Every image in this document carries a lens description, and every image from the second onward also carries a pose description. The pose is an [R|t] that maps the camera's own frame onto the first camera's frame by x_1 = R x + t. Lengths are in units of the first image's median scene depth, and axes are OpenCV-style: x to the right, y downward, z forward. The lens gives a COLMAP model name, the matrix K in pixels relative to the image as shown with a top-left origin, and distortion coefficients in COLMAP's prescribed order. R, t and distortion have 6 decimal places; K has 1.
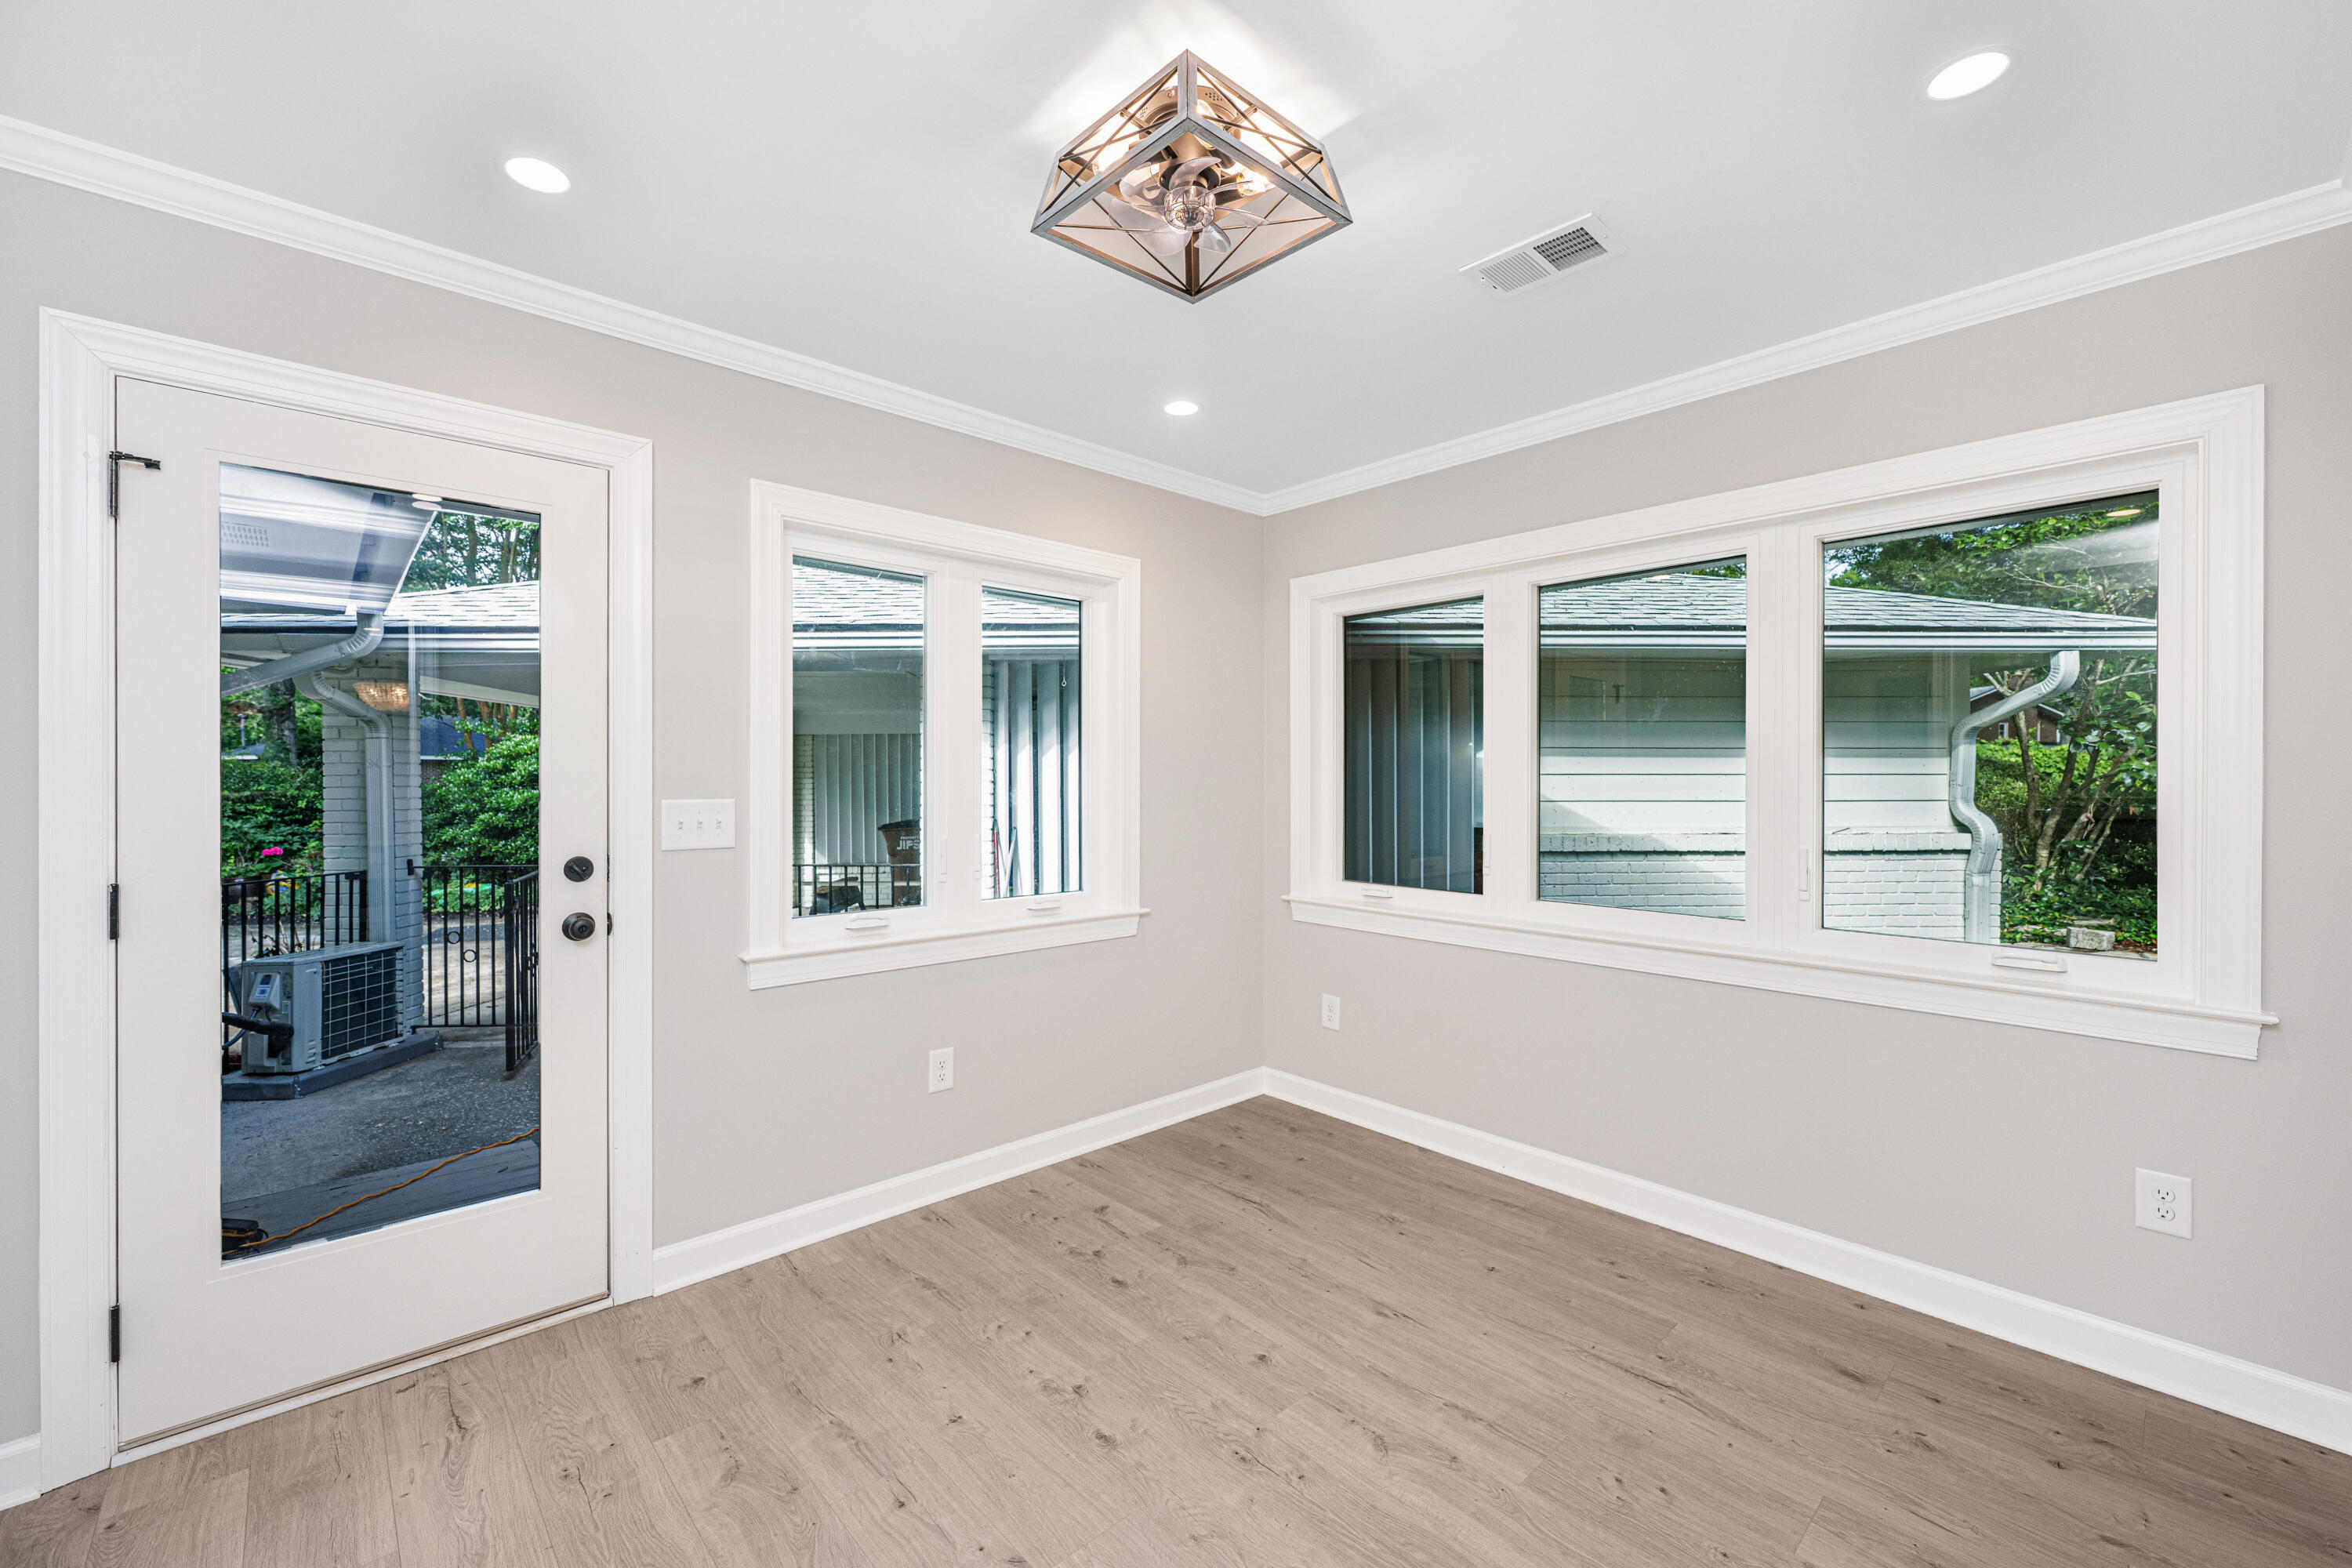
lens RADIAL K [[967.7, 0, 1176.0], [0, 967.7, 784.0], [0, 0, 1]] dist [0.000318, -0.000098]
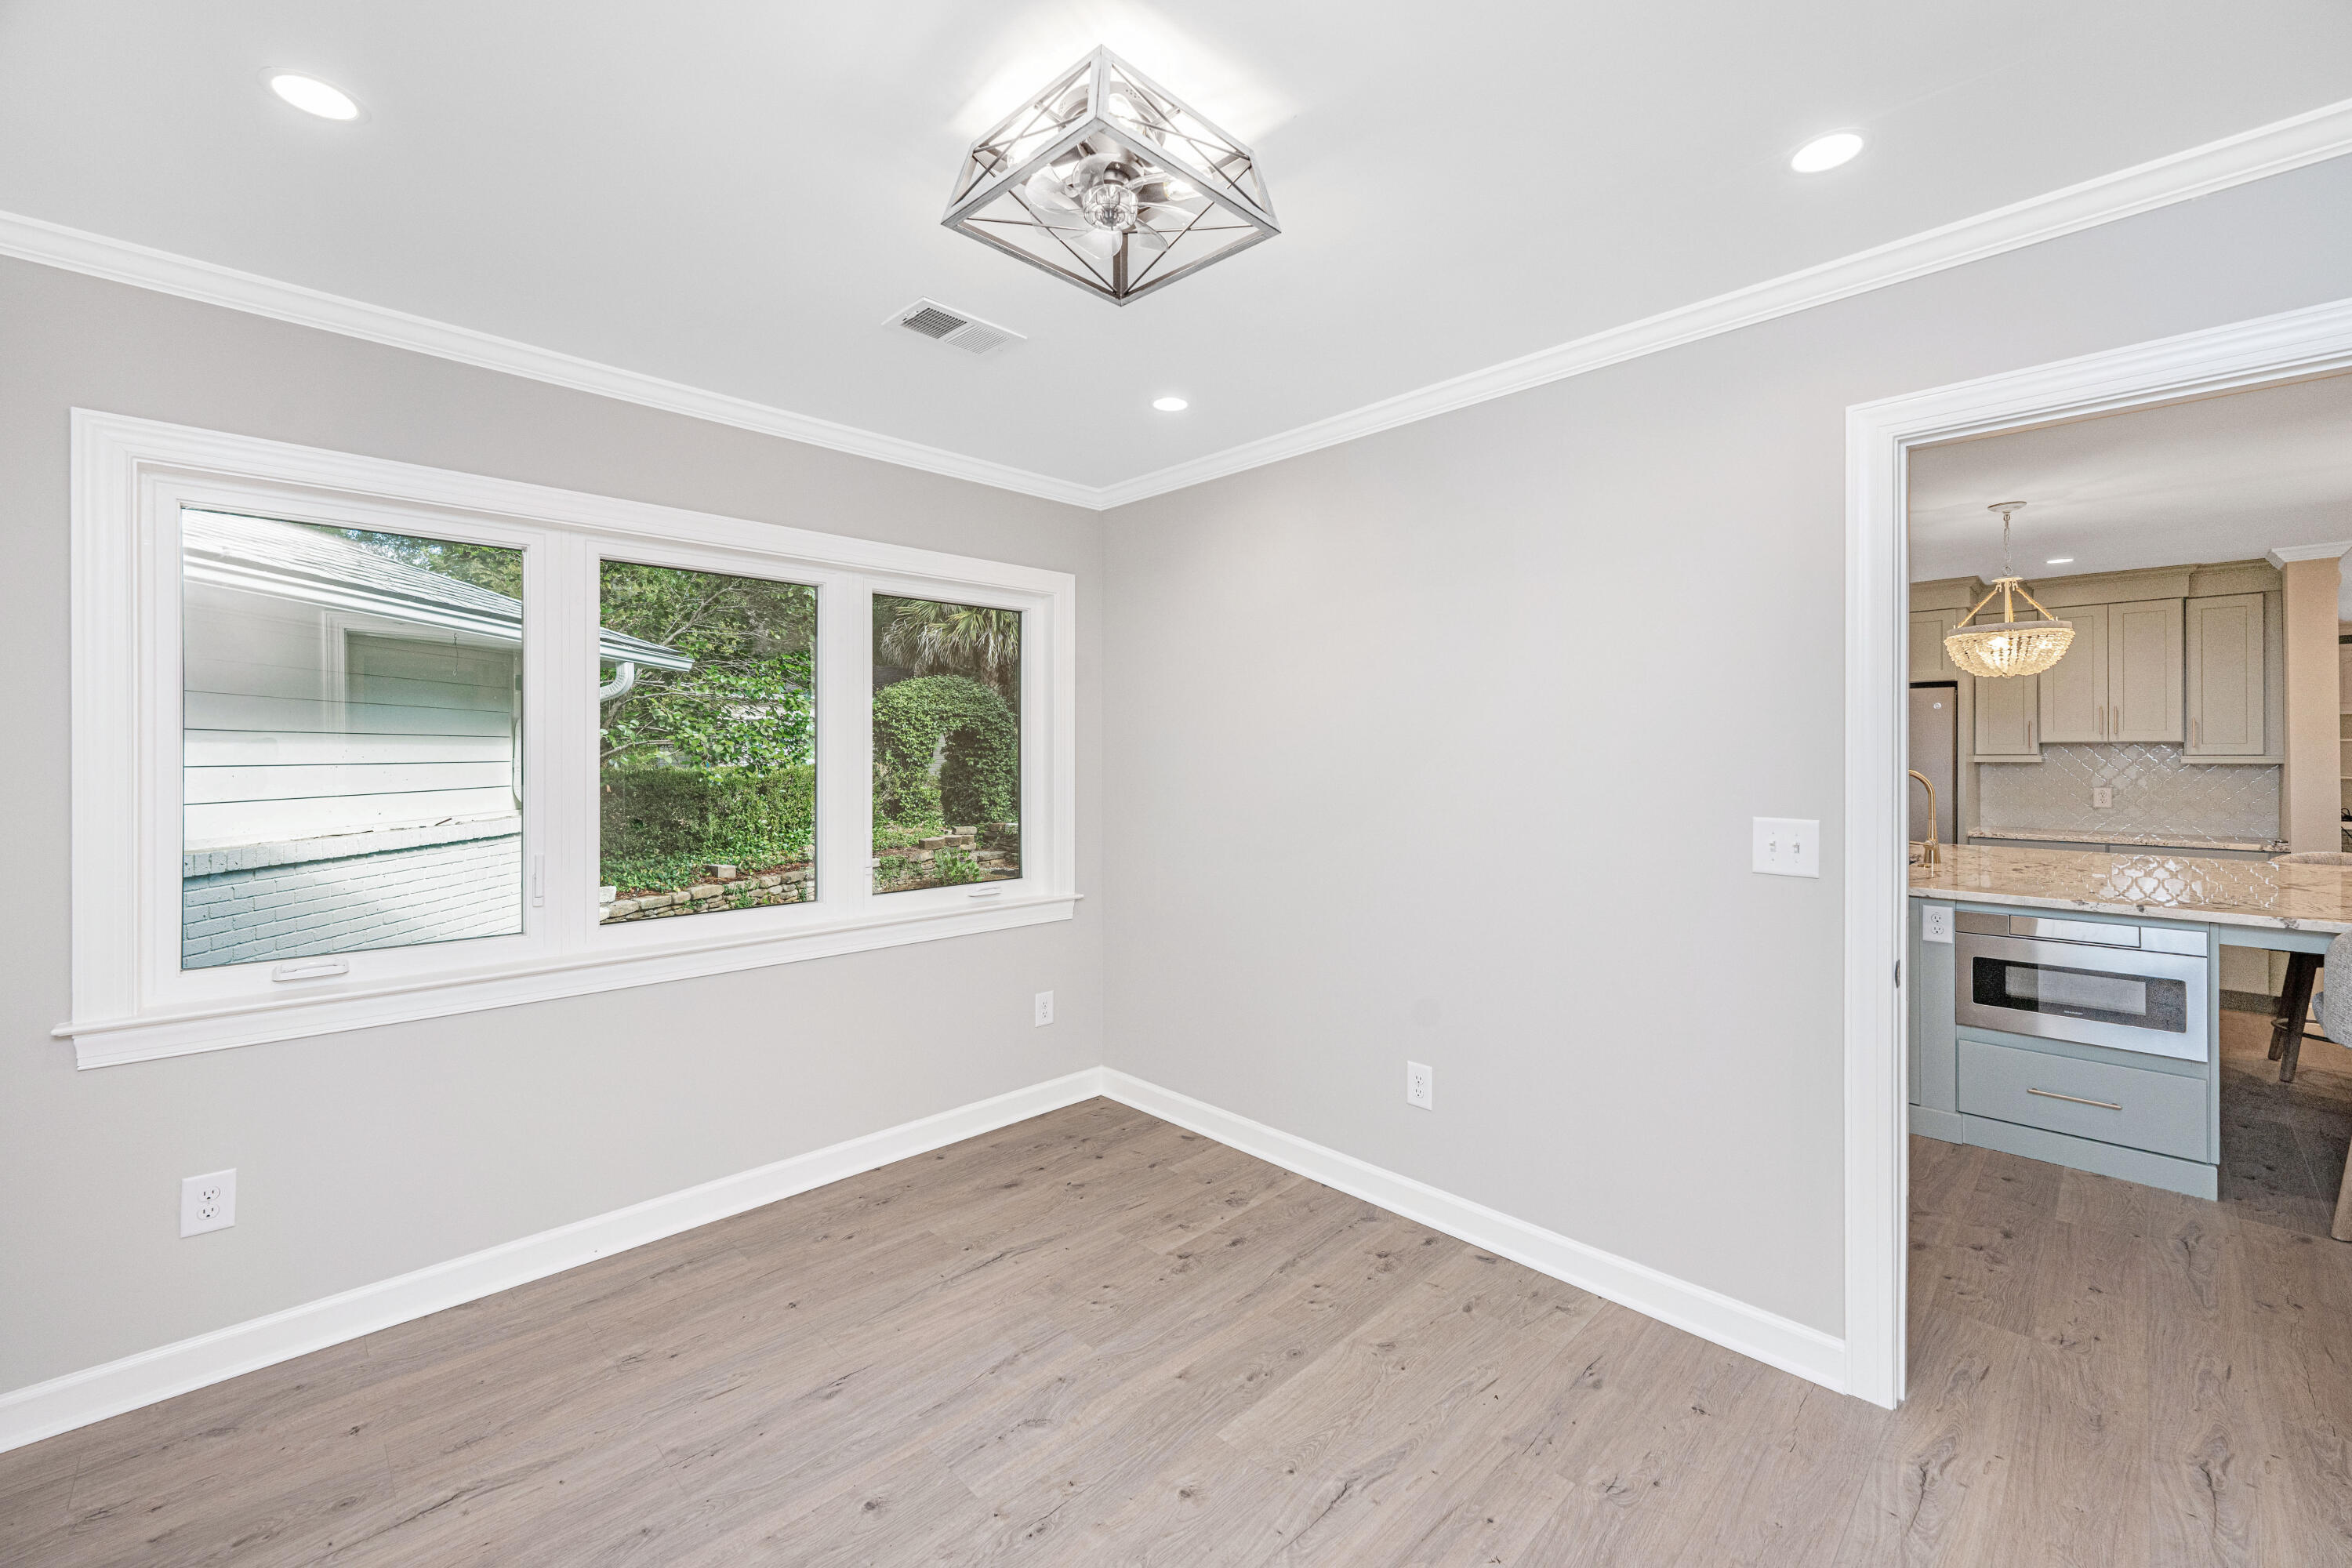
lens RADIAL K [[948.9, 0, 1177.2], [0, 948.9, 755.5], [0, 0, 1]] dist [0.001206, -0.000069]
pose [[-0.042578, -0.007987, 0.999061, -0.673115], [0.001818, 0.999966, 0.008072, -0.054920], [-0.999092, 0.002160, -0.042562, 0.705110]]
